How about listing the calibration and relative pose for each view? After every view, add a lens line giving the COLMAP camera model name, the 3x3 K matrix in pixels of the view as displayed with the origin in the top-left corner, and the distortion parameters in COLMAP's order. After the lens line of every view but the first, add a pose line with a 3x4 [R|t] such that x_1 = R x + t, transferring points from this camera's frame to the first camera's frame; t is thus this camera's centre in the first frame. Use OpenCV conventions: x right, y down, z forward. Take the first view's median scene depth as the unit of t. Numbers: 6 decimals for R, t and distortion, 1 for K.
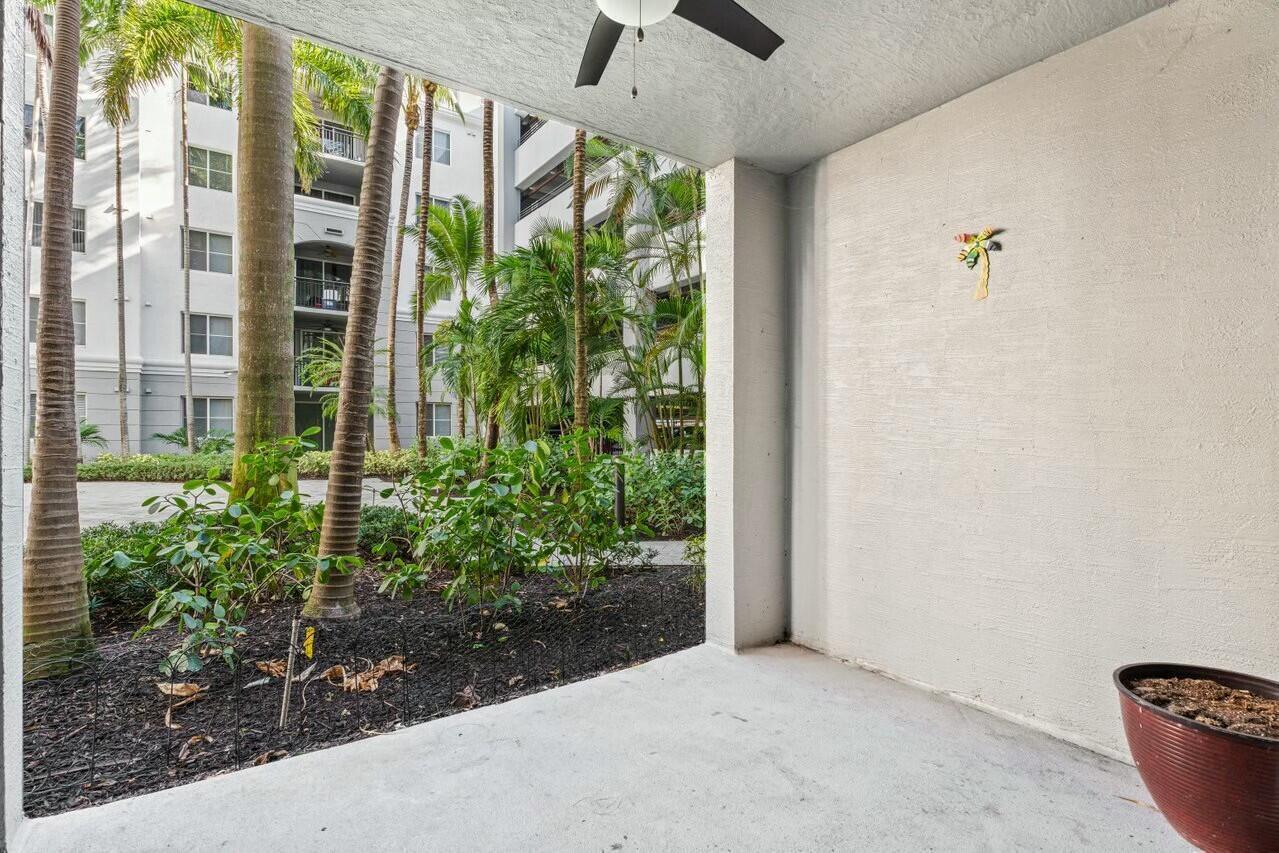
lens RADIAL K [[618.8, 0, 643.6], [0, 618.8, 430.6], [0, 0, 1]] dist [-0.001257, -0.000126]
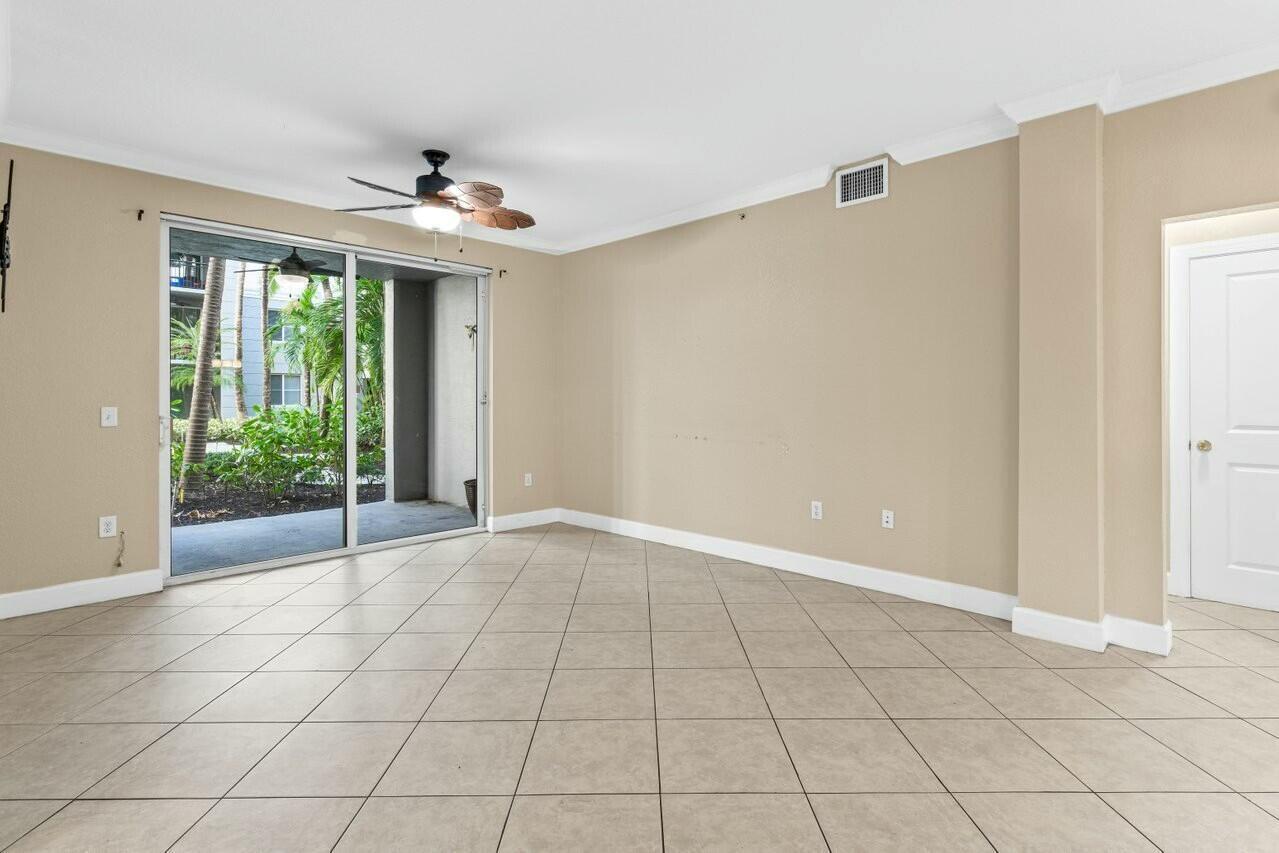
lens RADIAL K [[623.4, 0, 641.7], [0, 623.4, 402.3], [0, 0, 1]] dist [0.002781, 0.000019]
pose [[0.984158, 0.000742, 0.177294, 0.111252], [-0.001445, 0.999992, 0.003837, -0.001169], [-0.177290, -0.004032, 0.984150, -0.241668]]
